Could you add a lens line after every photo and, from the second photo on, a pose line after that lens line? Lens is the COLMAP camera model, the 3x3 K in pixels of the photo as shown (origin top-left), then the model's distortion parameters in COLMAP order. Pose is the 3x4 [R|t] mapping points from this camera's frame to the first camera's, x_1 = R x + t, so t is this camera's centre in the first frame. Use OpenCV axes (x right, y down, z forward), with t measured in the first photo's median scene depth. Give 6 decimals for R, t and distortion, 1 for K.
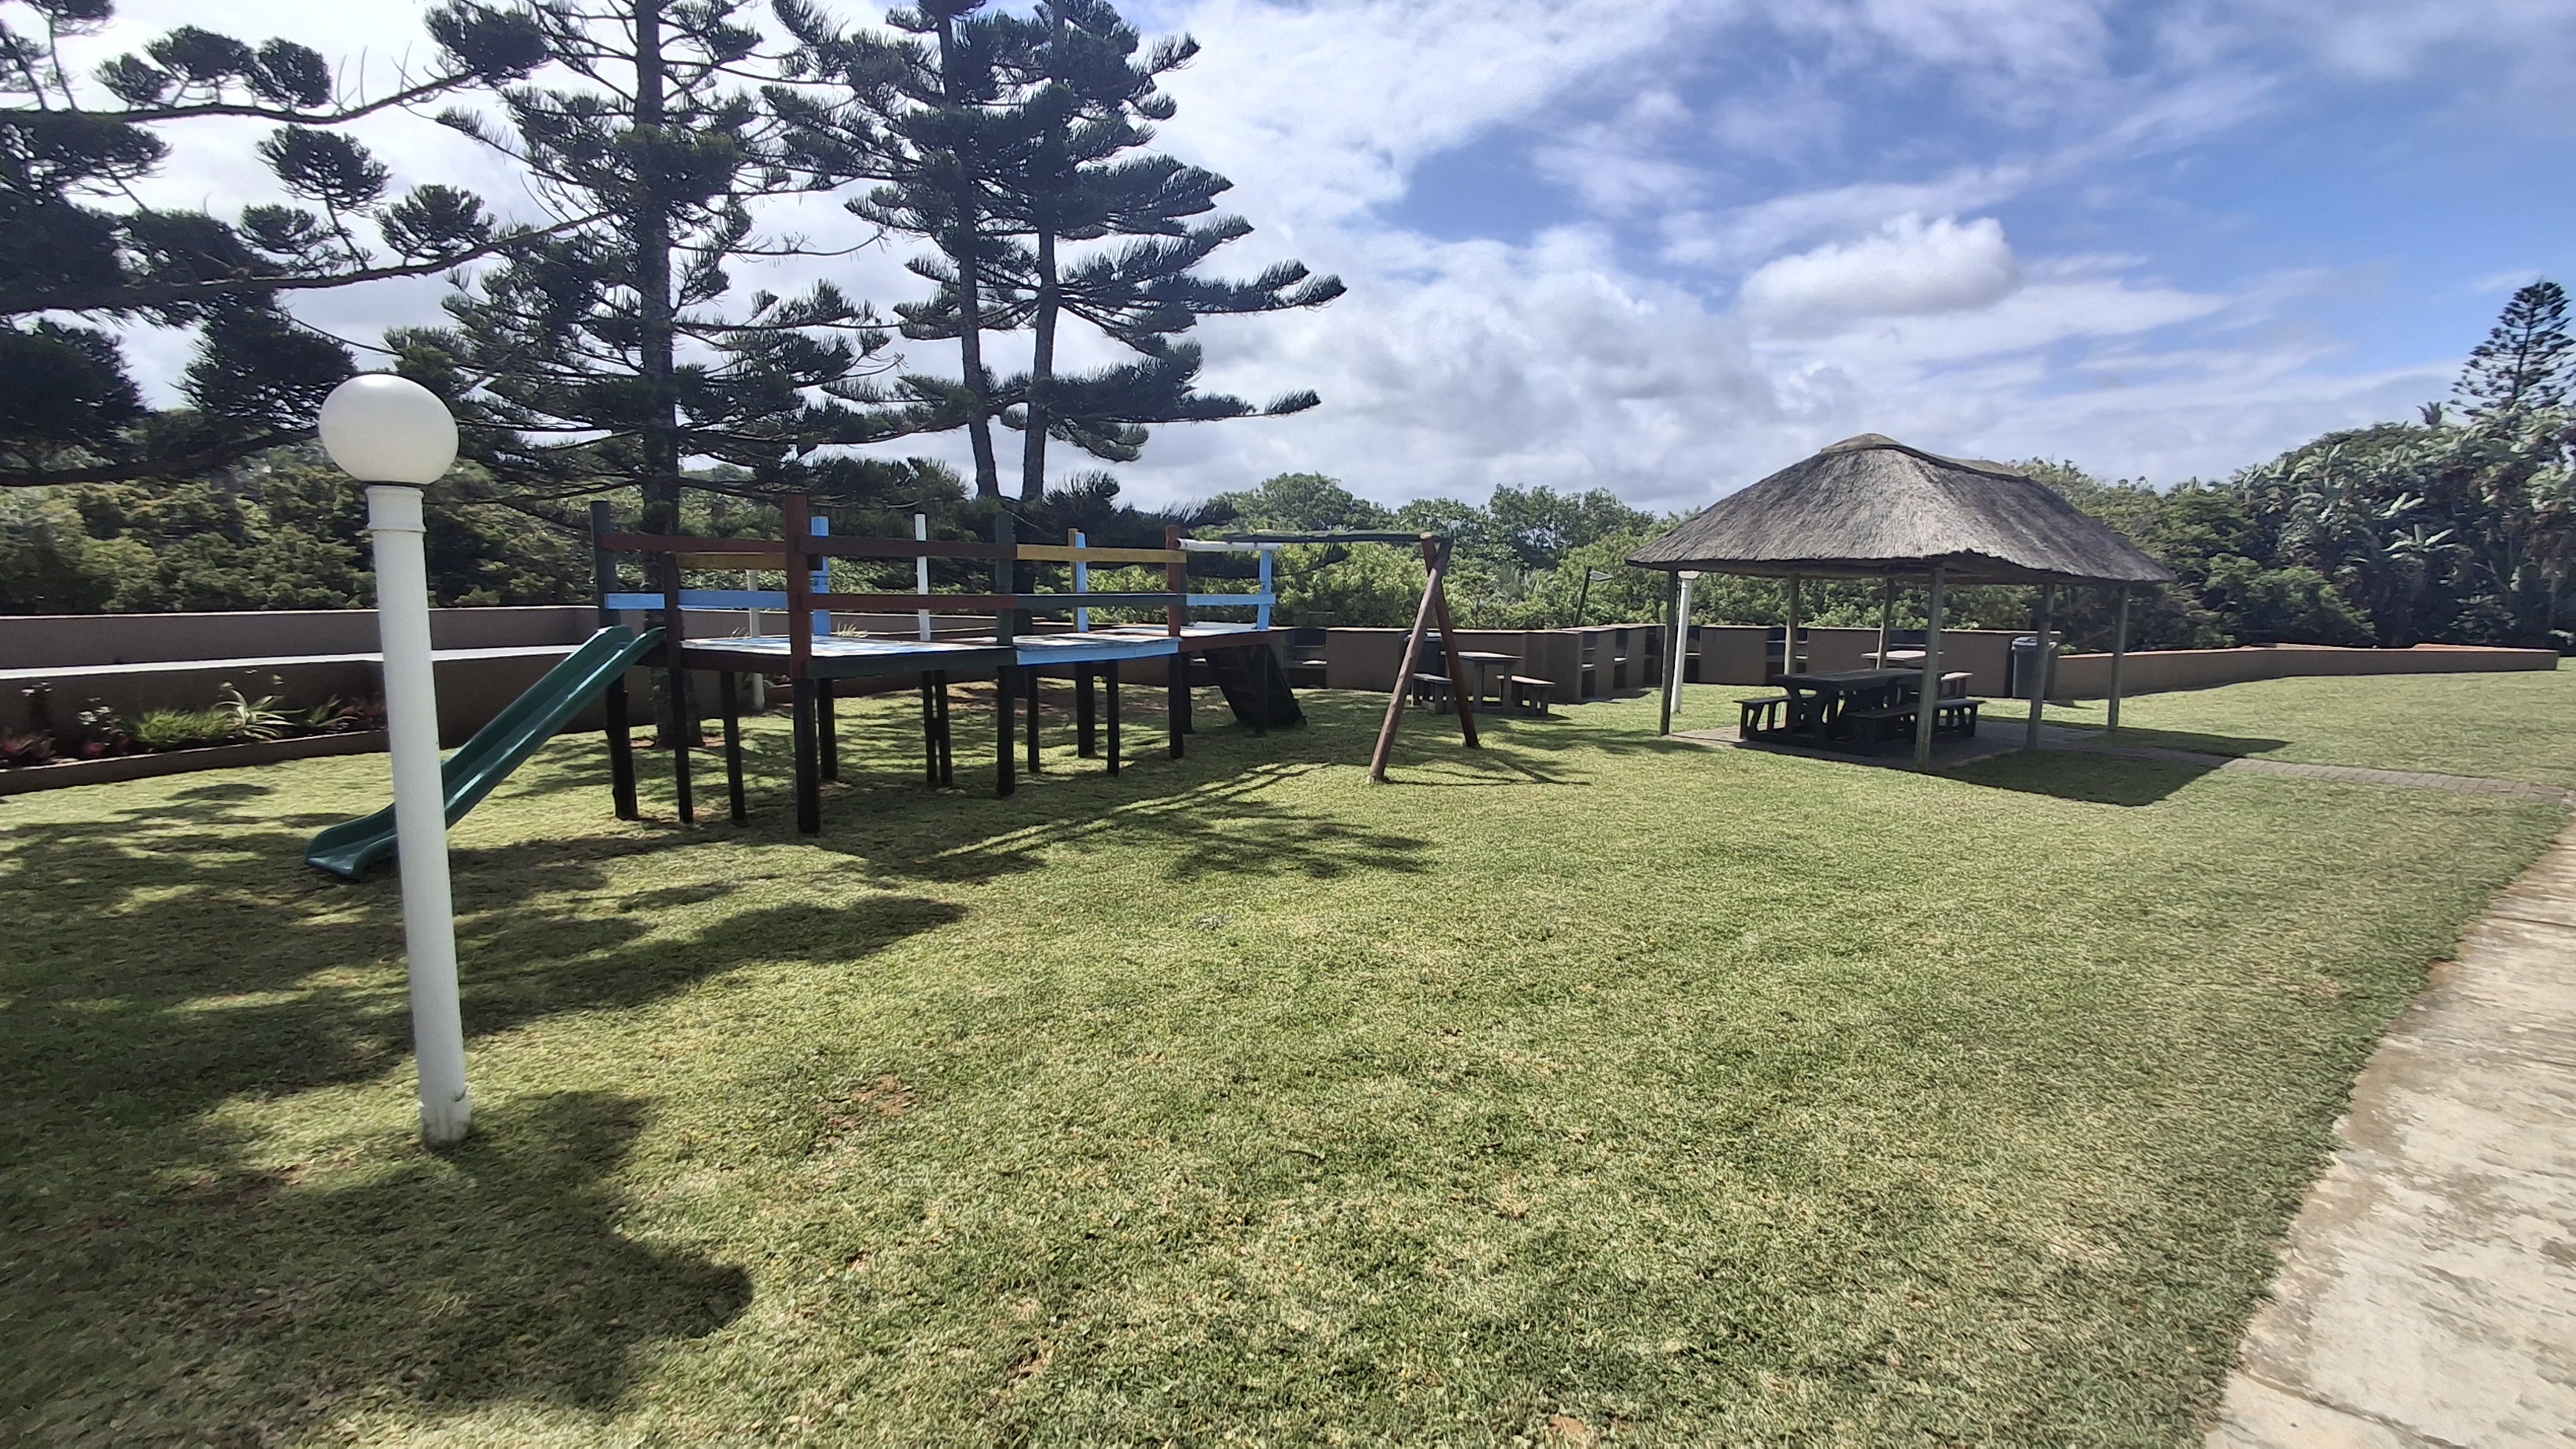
lens RADIAL K [[1191.1, 0, 1297.6], [0, 1191.1, 745.1], [0, 0, 1]] dist [-0.002812, 0.007090]
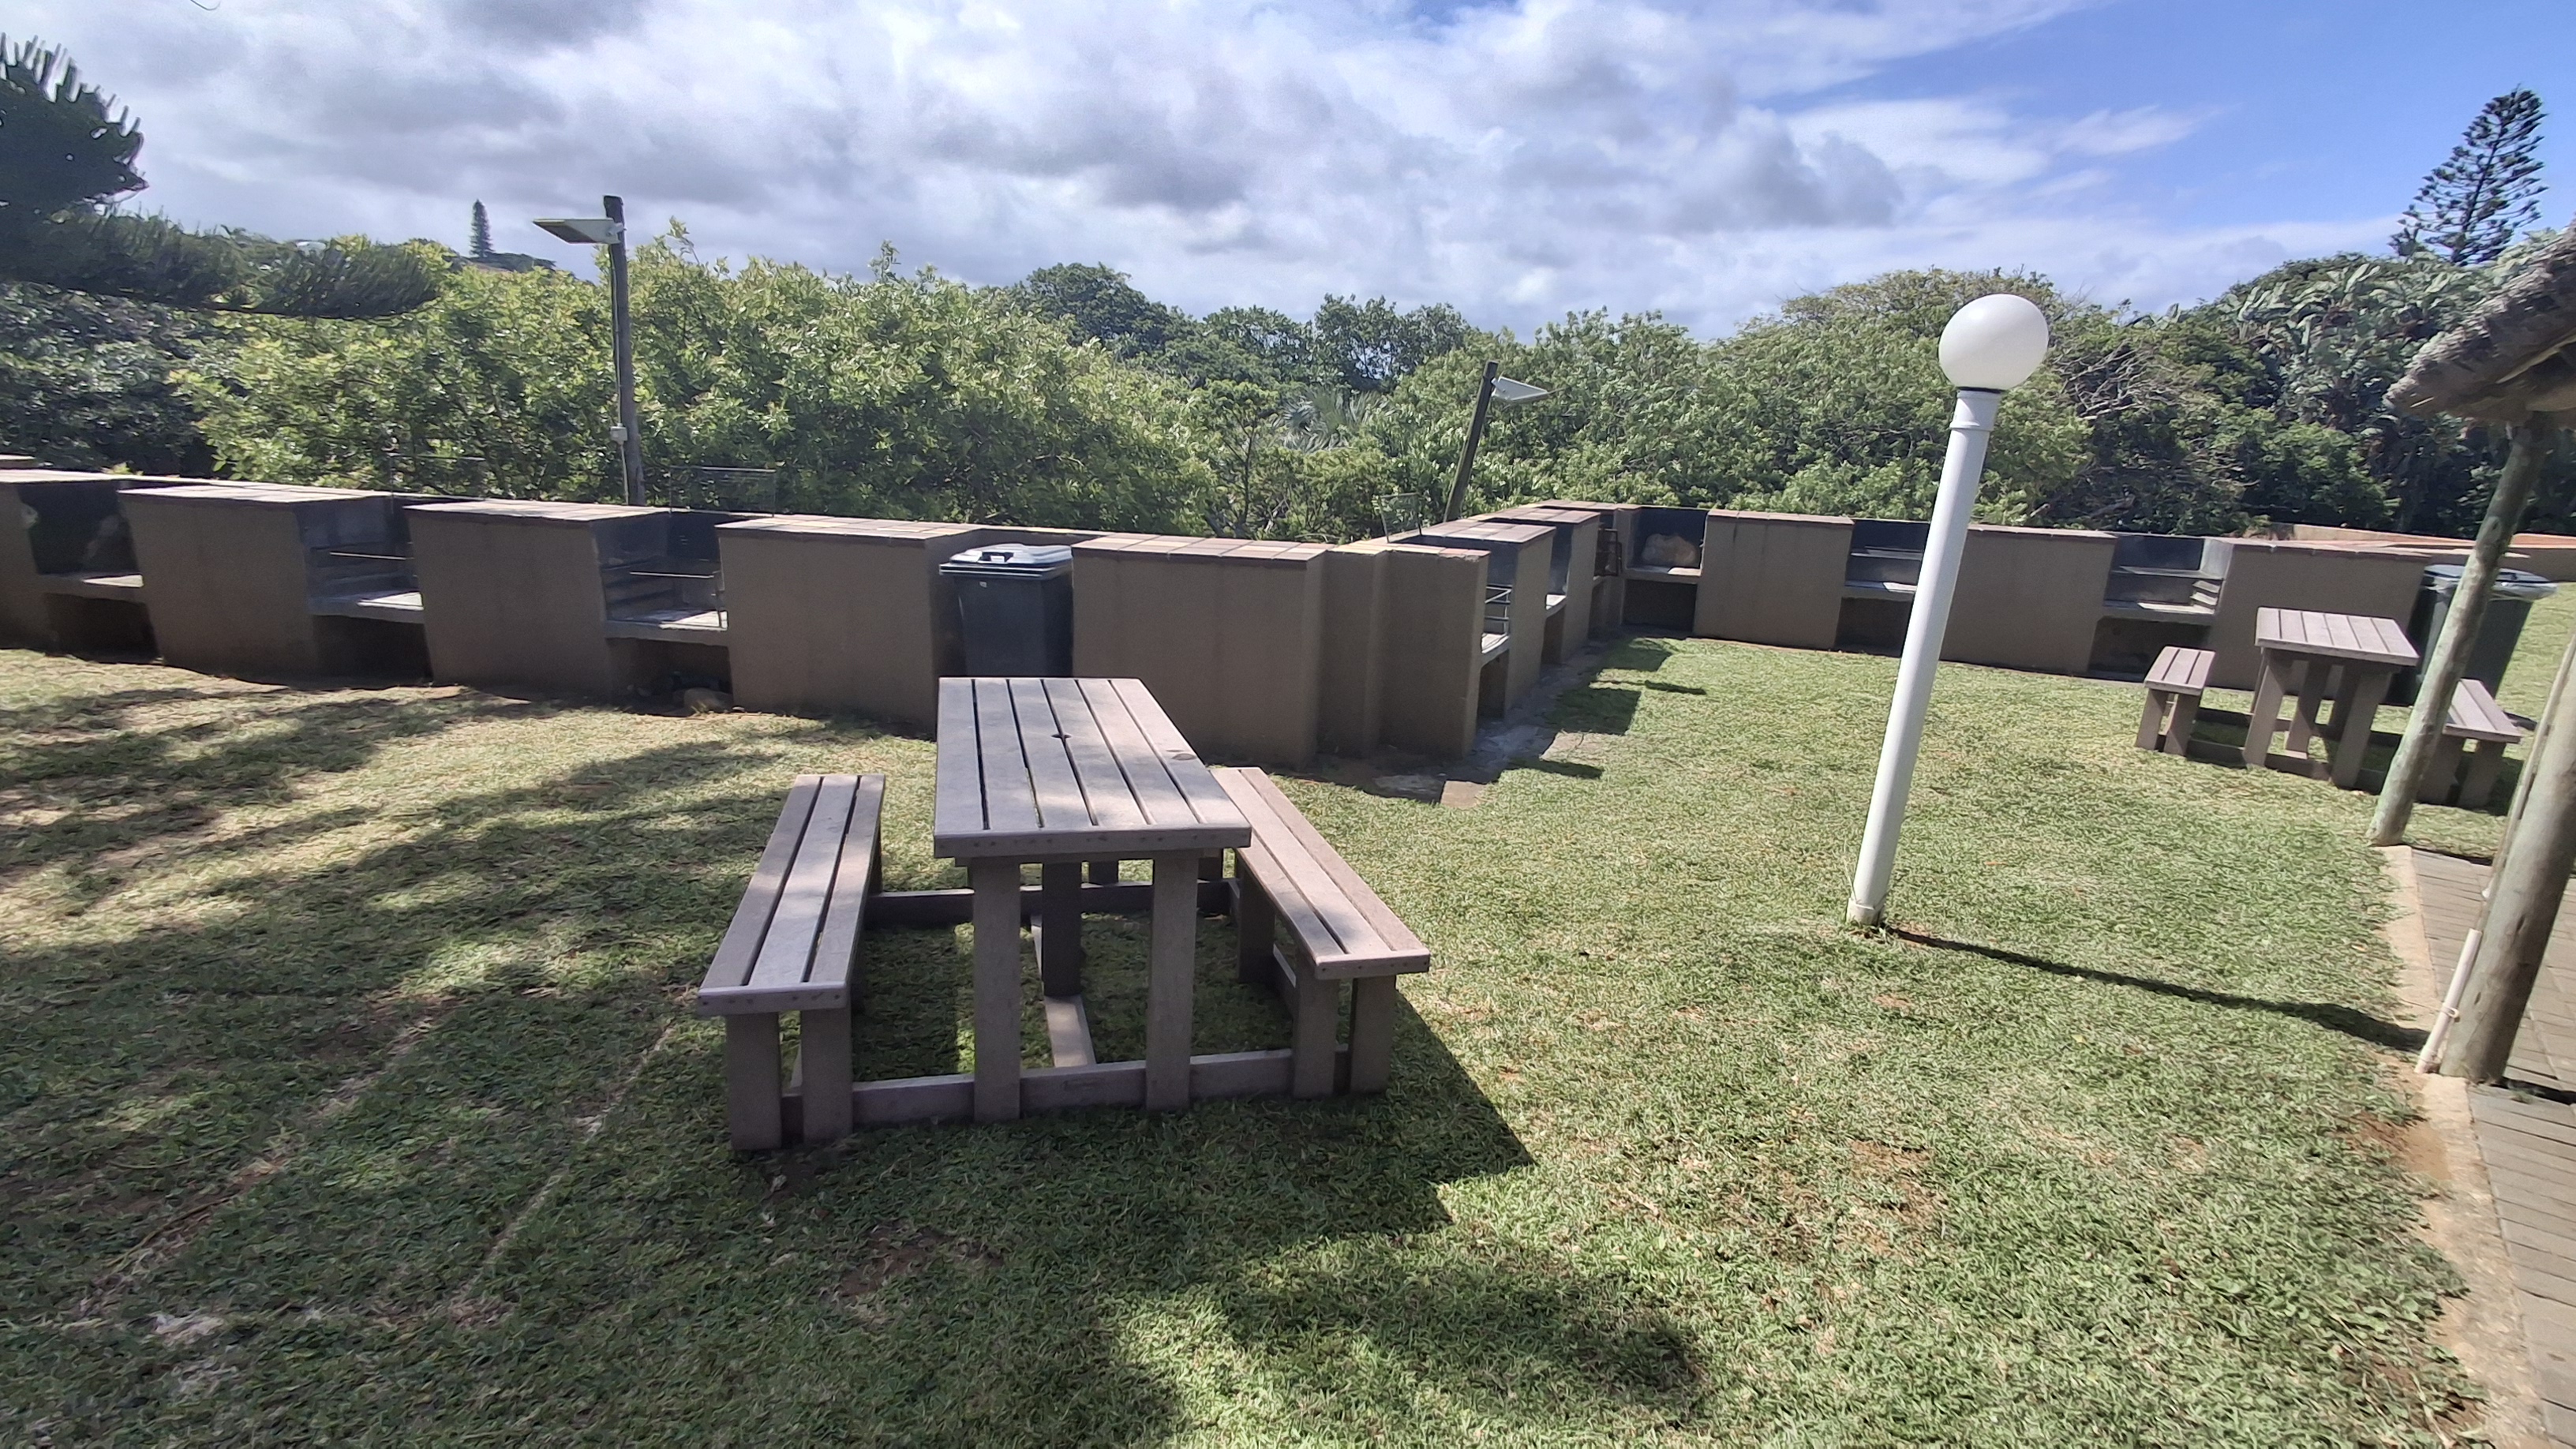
lens RADIAL K [[1191.1, 0, 1297.6], [0, 1191.1, 745.1], [0, 0, 1]] dist [-0.002812, 0.007090]
pose [[0.990005, -0.007488, 0.140835, 0.044242], [-0.011793, 0.990697, 0.135575, -0.027482], [-0.140540, -0.135881, 0.980706, 0.212894]]
